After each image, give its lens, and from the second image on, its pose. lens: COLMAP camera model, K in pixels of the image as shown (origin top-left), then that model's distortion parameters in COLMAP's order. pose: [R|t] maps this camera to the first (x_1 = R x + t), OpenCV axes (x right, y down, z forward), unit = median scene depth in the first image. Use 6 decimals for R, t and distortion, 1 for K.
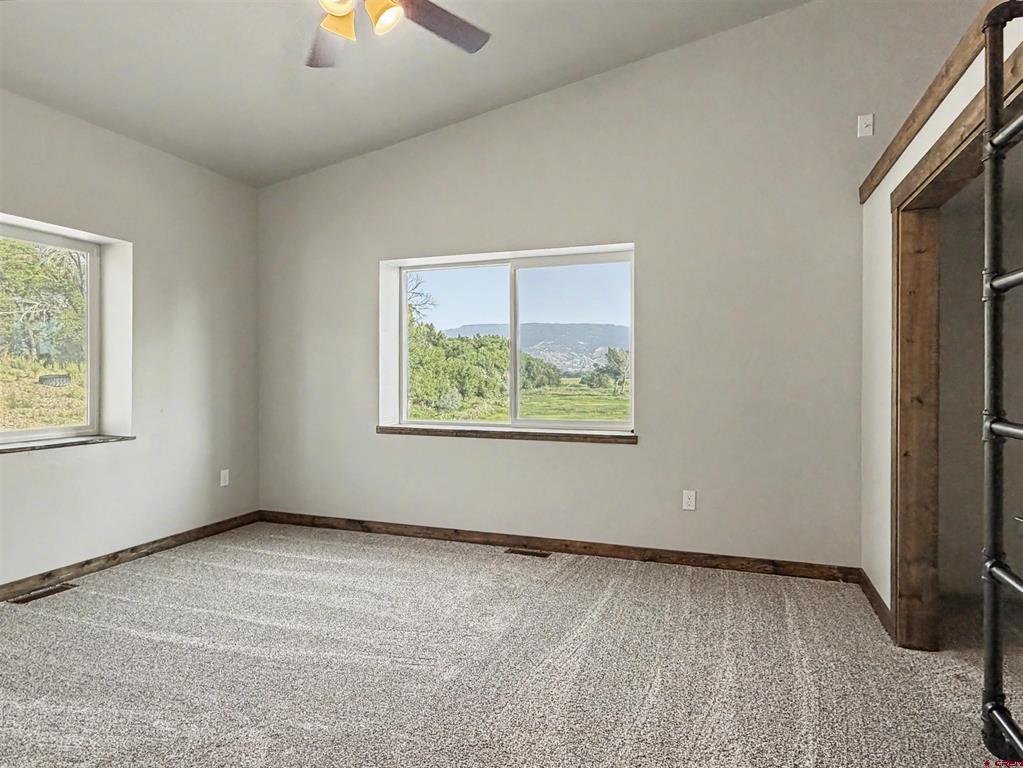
lens RADIAL K [[609.2, 0, 507.2], [0, 609.2, 391.5], [0, 0, 1]] dist [-0.006249, 0.000920]
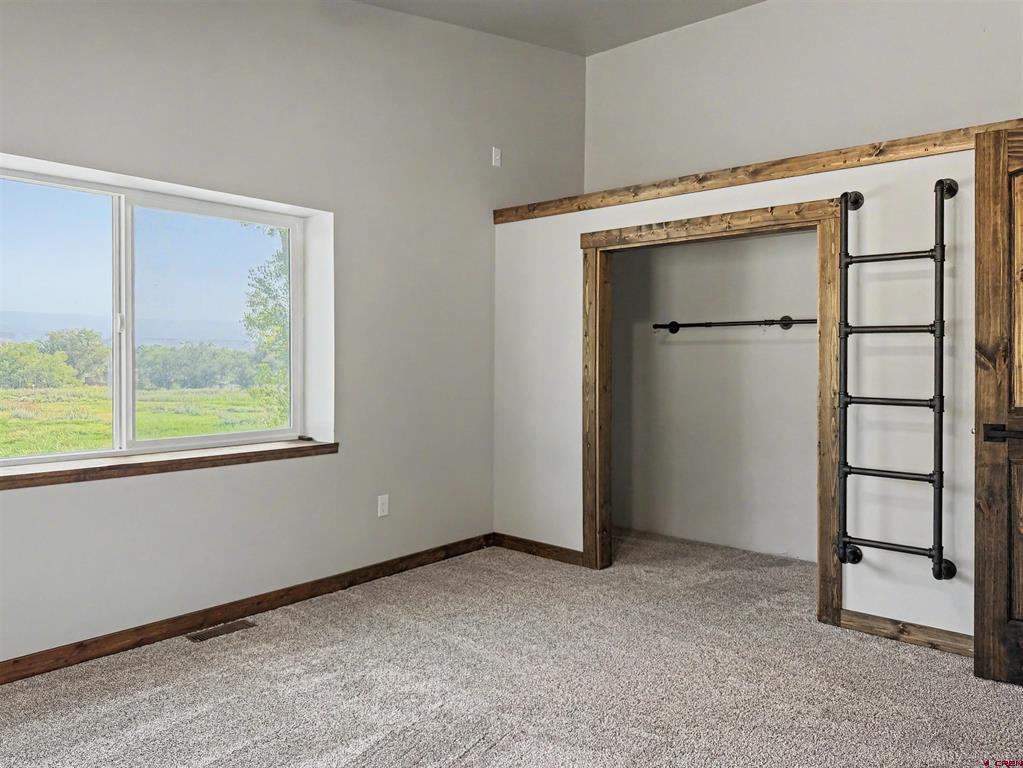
lens RADIAL K [[735.9, 0, 508.3], [0, 735.9, 376.6], [0, 0, 1]] dist [0.034667, -0.010579]
pose [[0.351092, -0.020423, 0.936118, -0.671404], [0.024765, 0.999615, 0.012520, -0.026747], [-0.936013, 0.018788, 0.351462, 0.418800]]
